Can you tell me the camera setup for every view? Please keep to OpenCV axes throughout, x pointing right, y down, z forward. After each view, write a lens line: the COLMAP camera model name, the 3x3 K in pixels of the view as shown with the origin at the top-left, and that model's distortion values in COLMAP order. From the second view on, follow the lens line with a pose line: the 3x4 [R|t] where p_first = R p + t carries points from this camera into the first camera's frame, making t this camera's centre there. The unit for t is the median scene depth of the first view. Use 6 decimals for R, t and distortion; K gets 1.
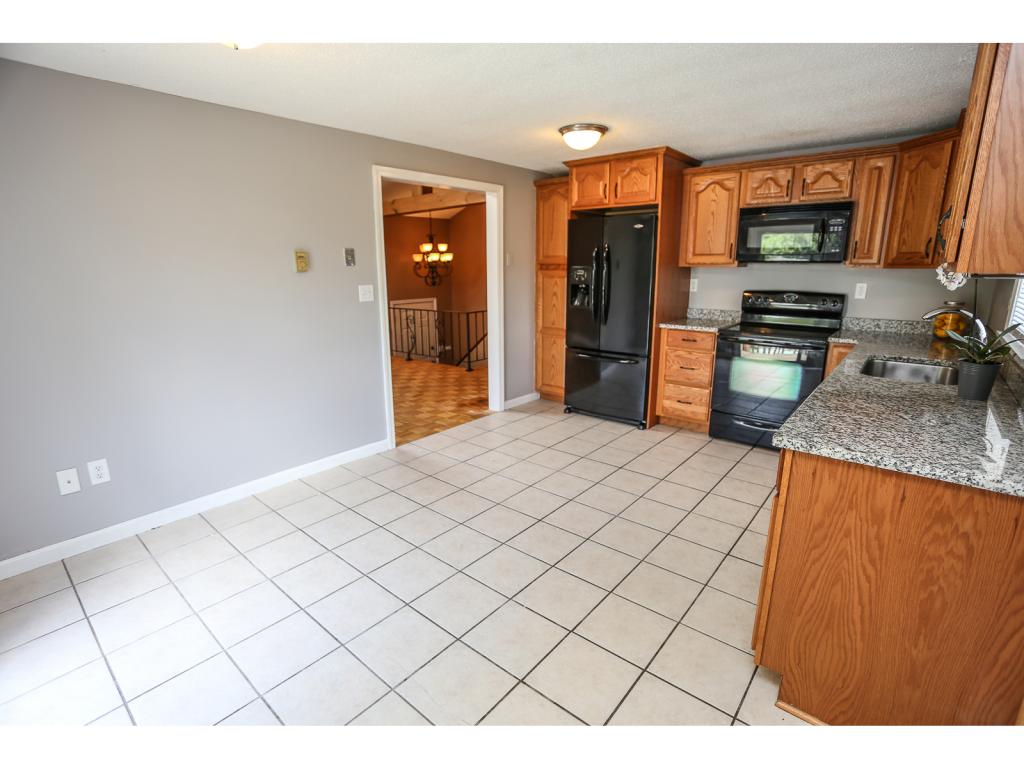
lens RADIAL K [[507.3, 0, 512.0], [0, 507.3, 384.0], [0, 0, 1]] dist [-0.043989, 0.001126]
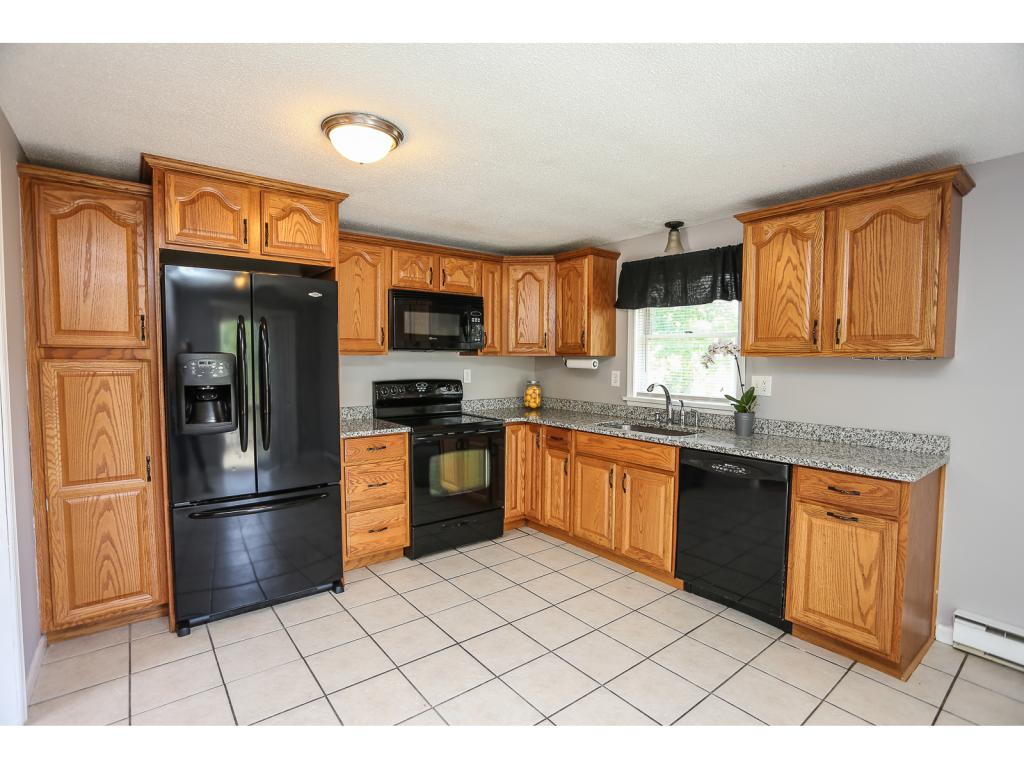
lens RADIAL K [[507.3, 0, 512.0], [0, 507.3, 384.0], [0, 0, 1]] dist [-0.043989, 0.001126]
pose [[0.180129, -0.043008, 0.982702, -0.360368], [0.218225, 0.975895, 0.002709, -0.137504], [-0.959131, 0.213962, 0.185172, 0.631835]]
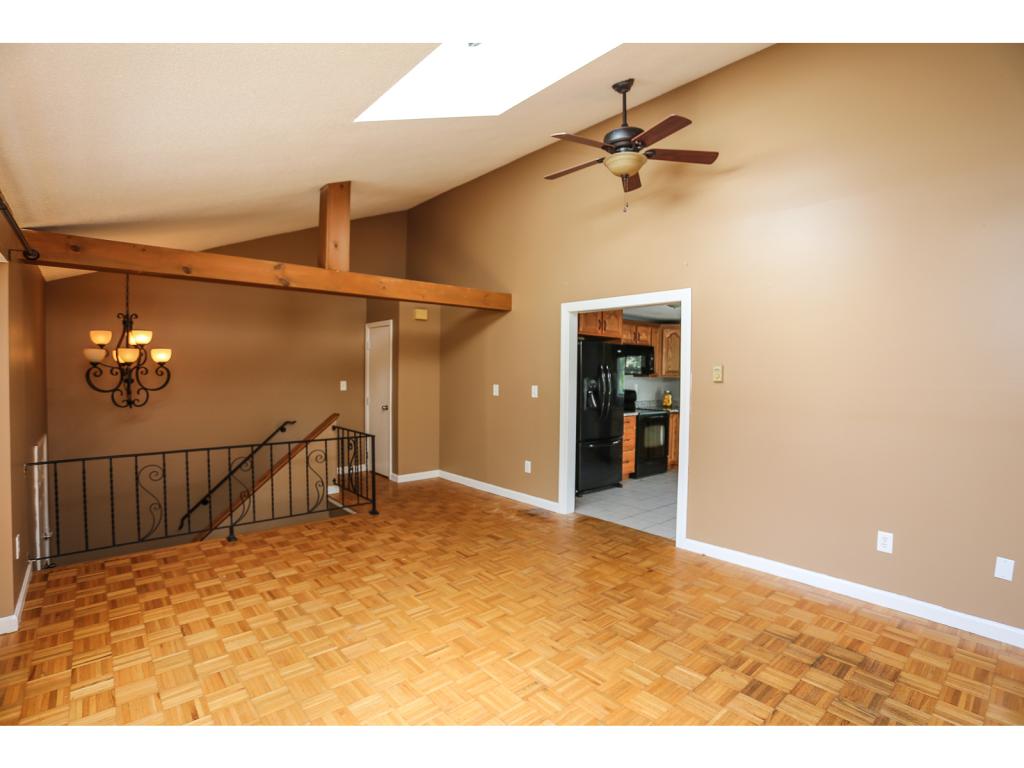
lens RADIAL K [[507.3, 0, 512.0], [0, 507.3, 384.0], [0, 0, 1]] dist [-0.043989, 0.001126]
pose [[0.116499, -0.011811, 0.993121, -1.271570], [0.214247, 0.976686, -0.013517, -0.258451], [-0.969807, 0.214348, 0.116313, 1.131576]]
